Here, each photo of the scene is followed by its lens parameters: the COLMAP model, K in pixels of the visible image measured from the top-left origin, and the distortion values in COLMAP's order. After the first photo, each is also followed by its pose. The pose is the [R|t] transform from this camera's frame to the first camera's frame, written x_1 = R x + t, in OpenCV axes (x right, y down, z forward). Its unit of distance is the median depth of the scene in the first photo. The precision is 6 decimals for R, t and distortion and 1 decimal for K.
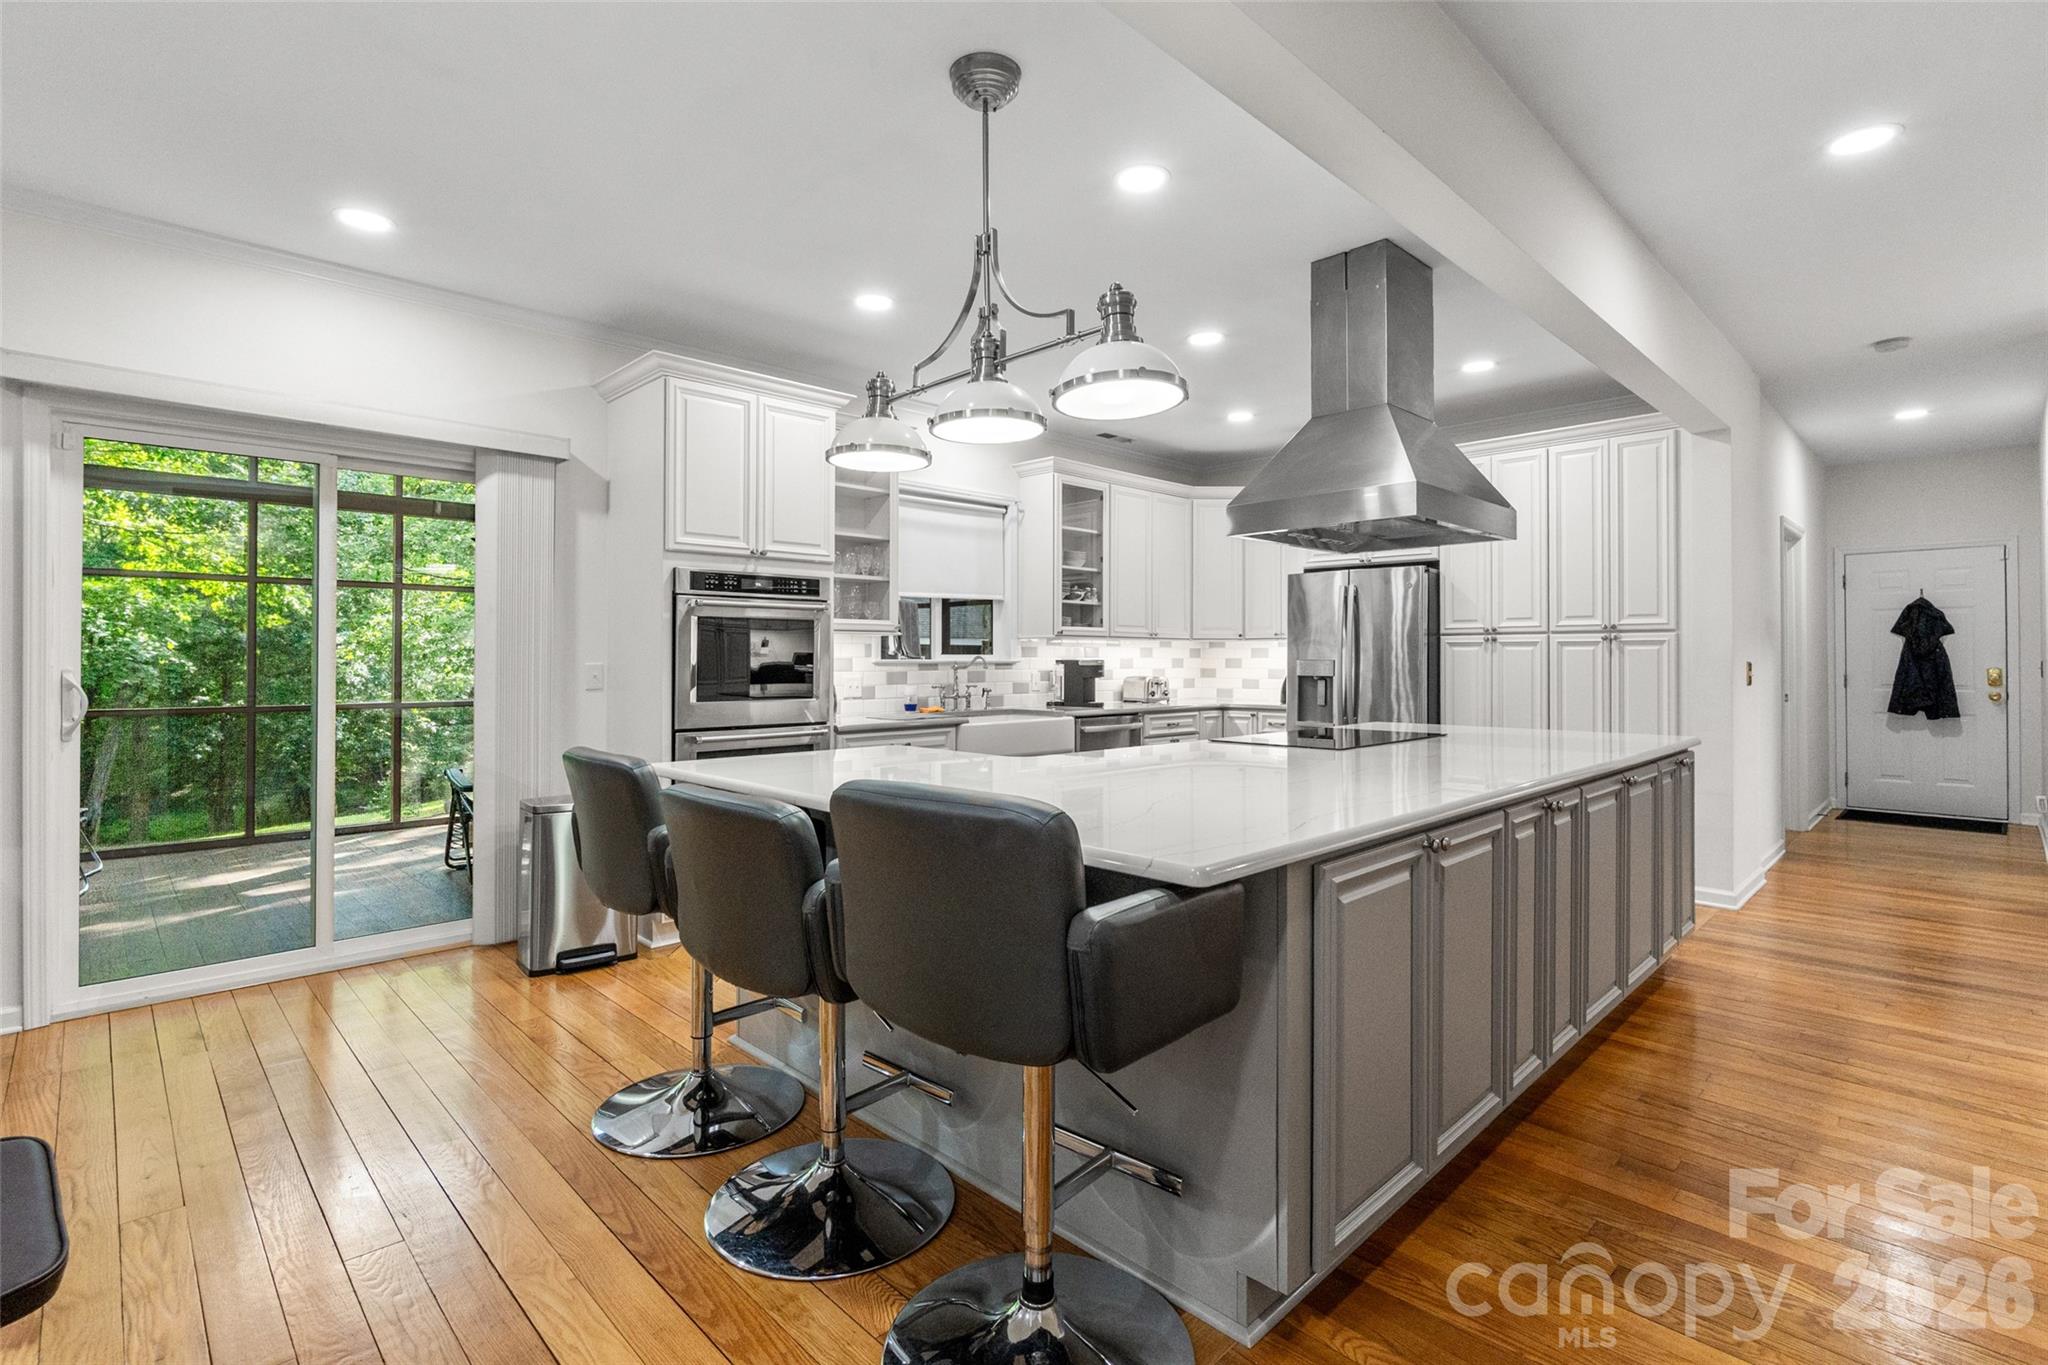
lens RADIAL K [[950.3, 0, 1023.0], [0, 950.3, 662.8], [0, 0, 1]] dist [0.003945, -0.001902]
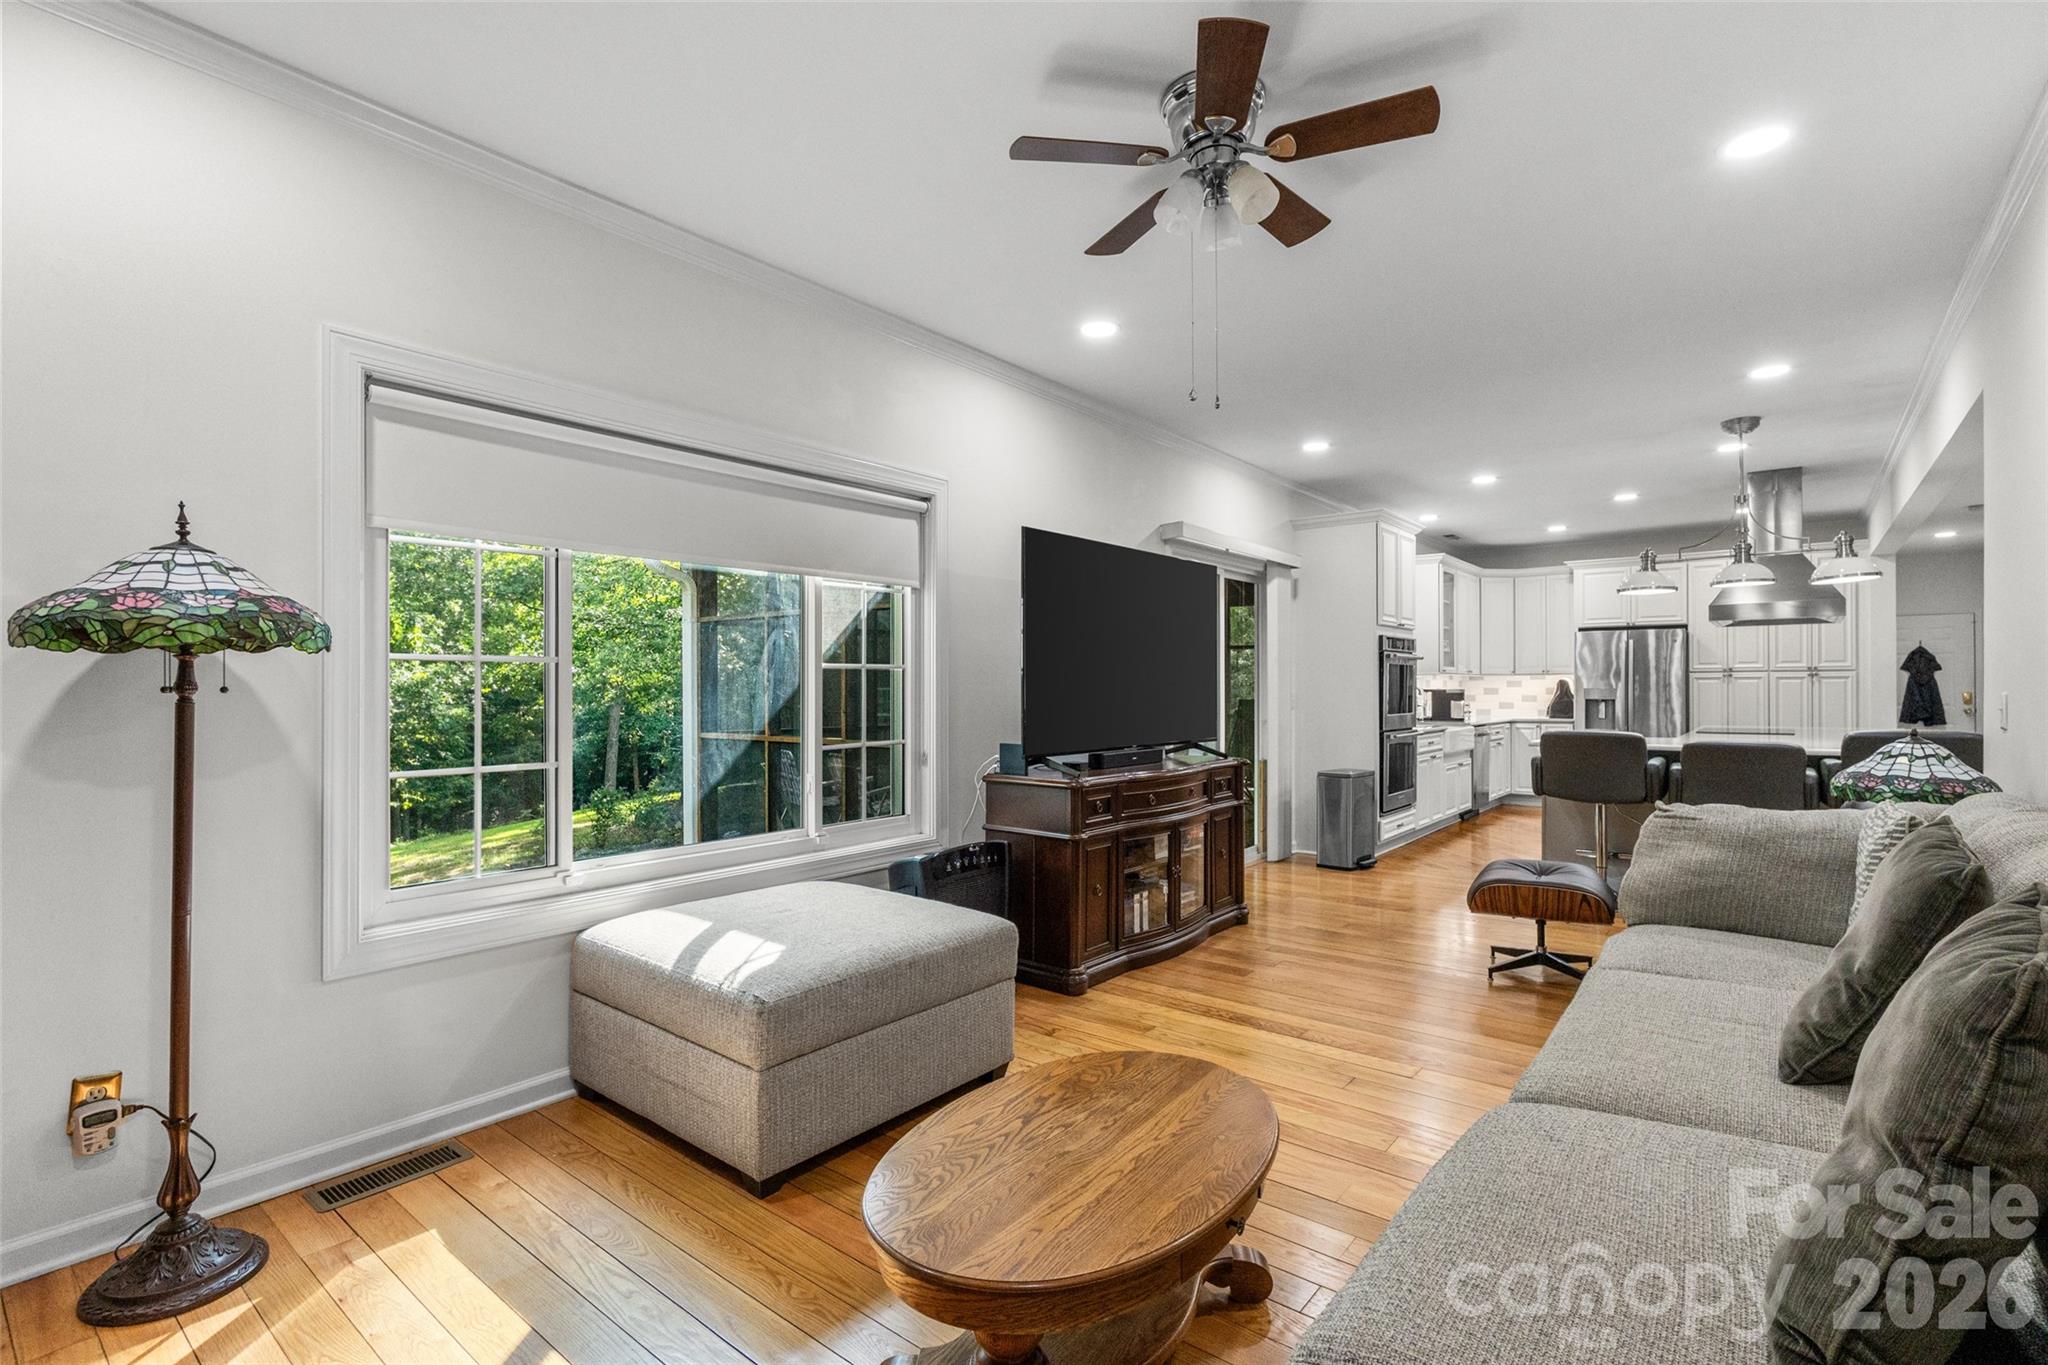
lens RADIAL K [[950.3, 0, 1030.8], [0, 950.3, 684.7], [0, 0, 1]] dist [0.003945, -0.001902]
pose [[0.992311, -0.002555, 0.123741, -0.952690], [0.003439, 0.999970, -0.006934, -0.002269], [-0.123719, 0.007306, 0.992290, -0.476931]]
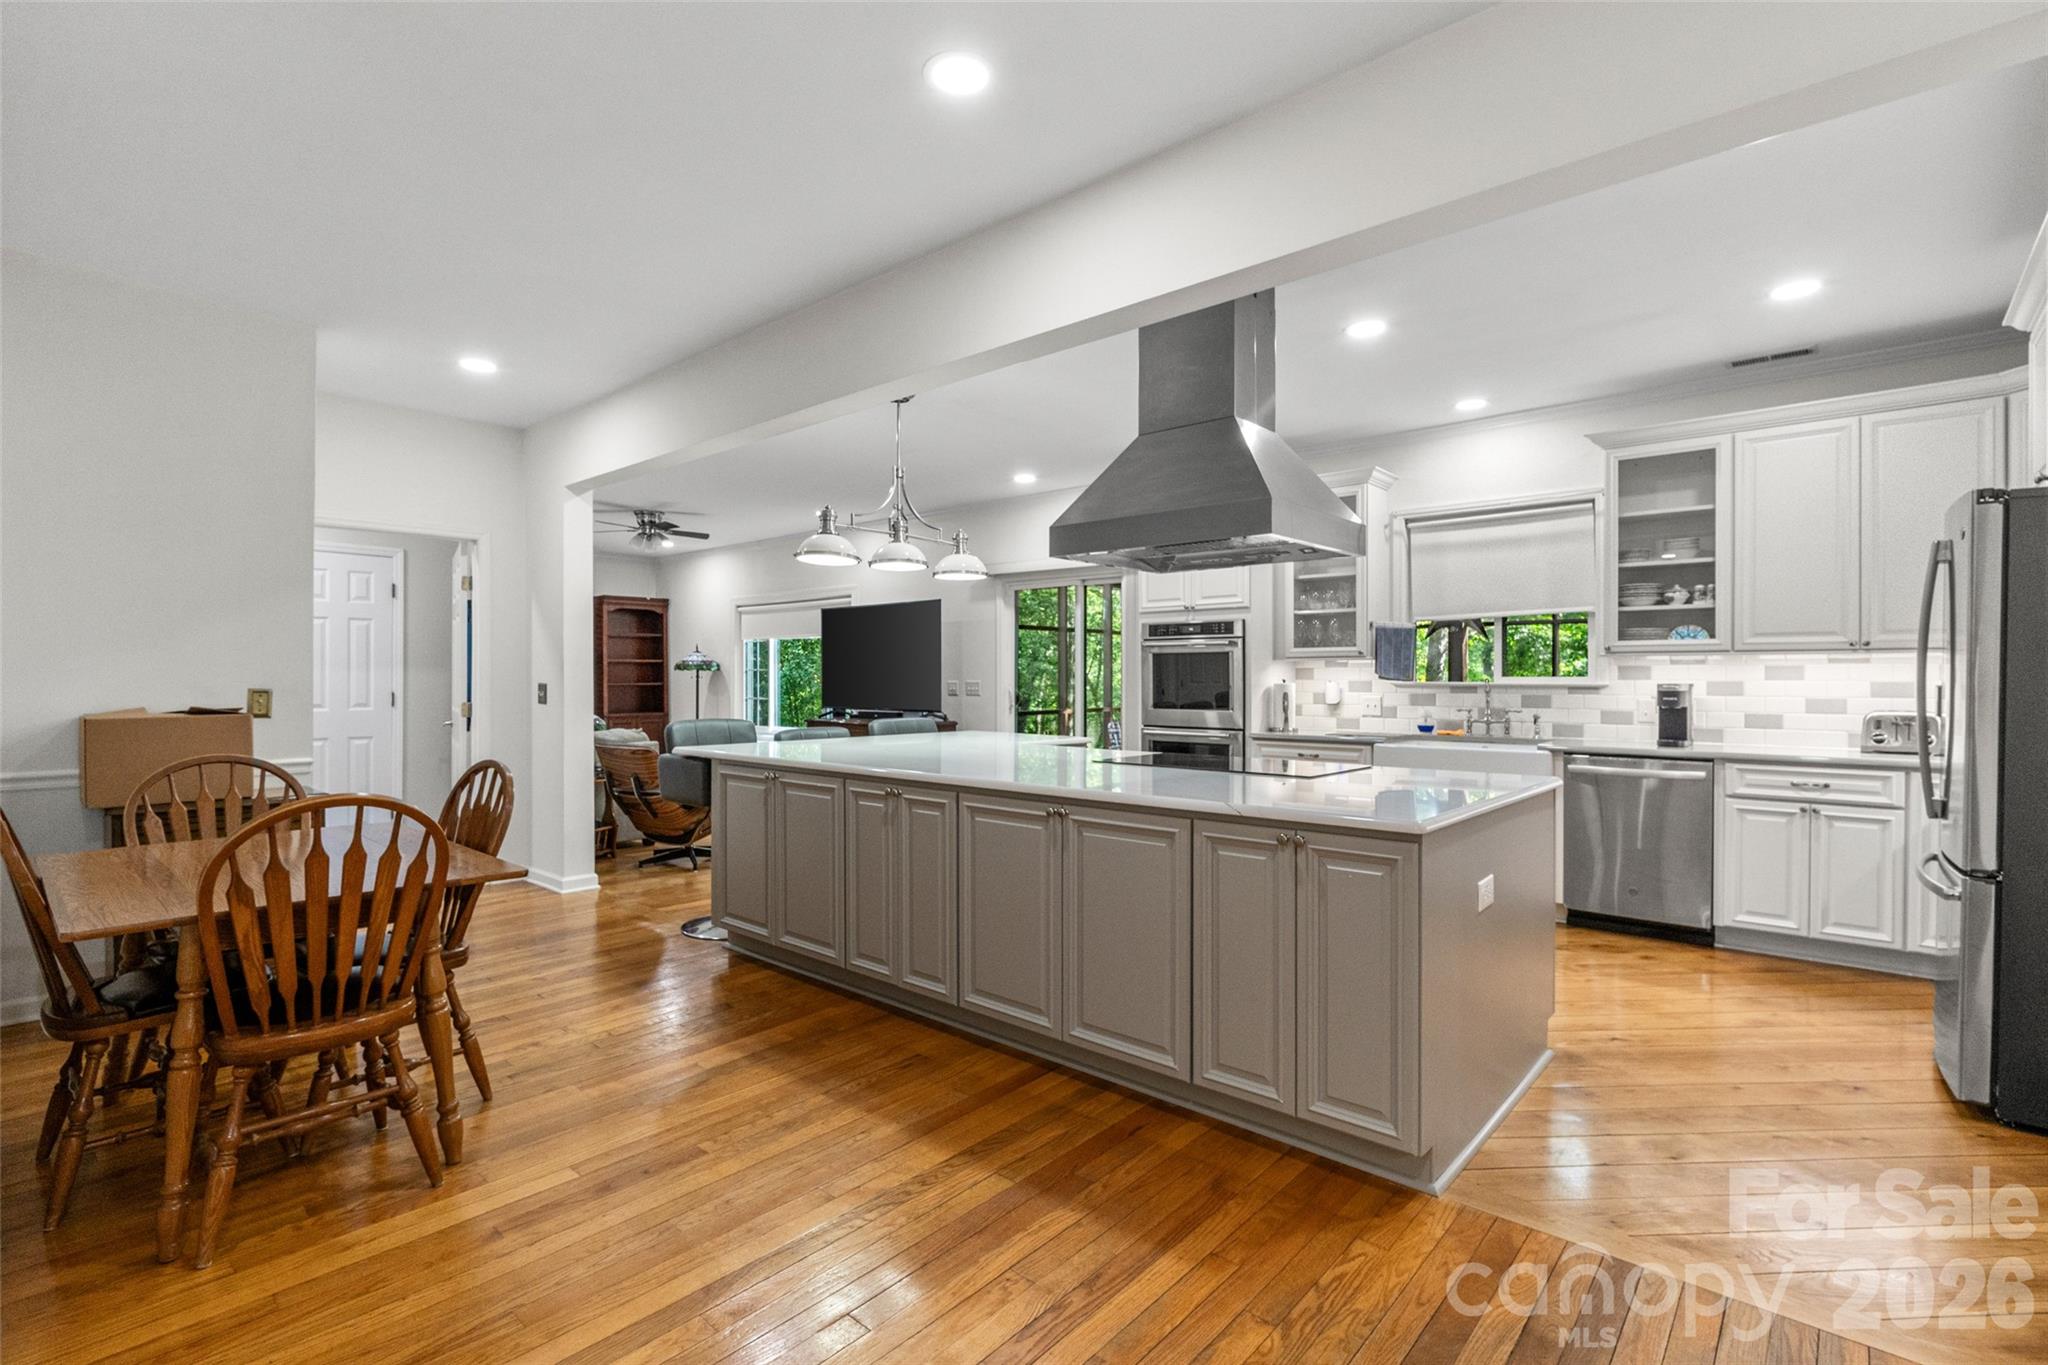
lens RADIAL K [[950.3, 0, 1030.3], [0, 950.3, 681.7], [0, 0, 1]] dist [0.003945, -0.001902]
pose [[0.068319, 0.005691, -0.997647, 0.815808], [-0.004637, 0.999975, 0.005387, -0.006461], [0.997653, 0.004258, 0.068343, 0.468262]]
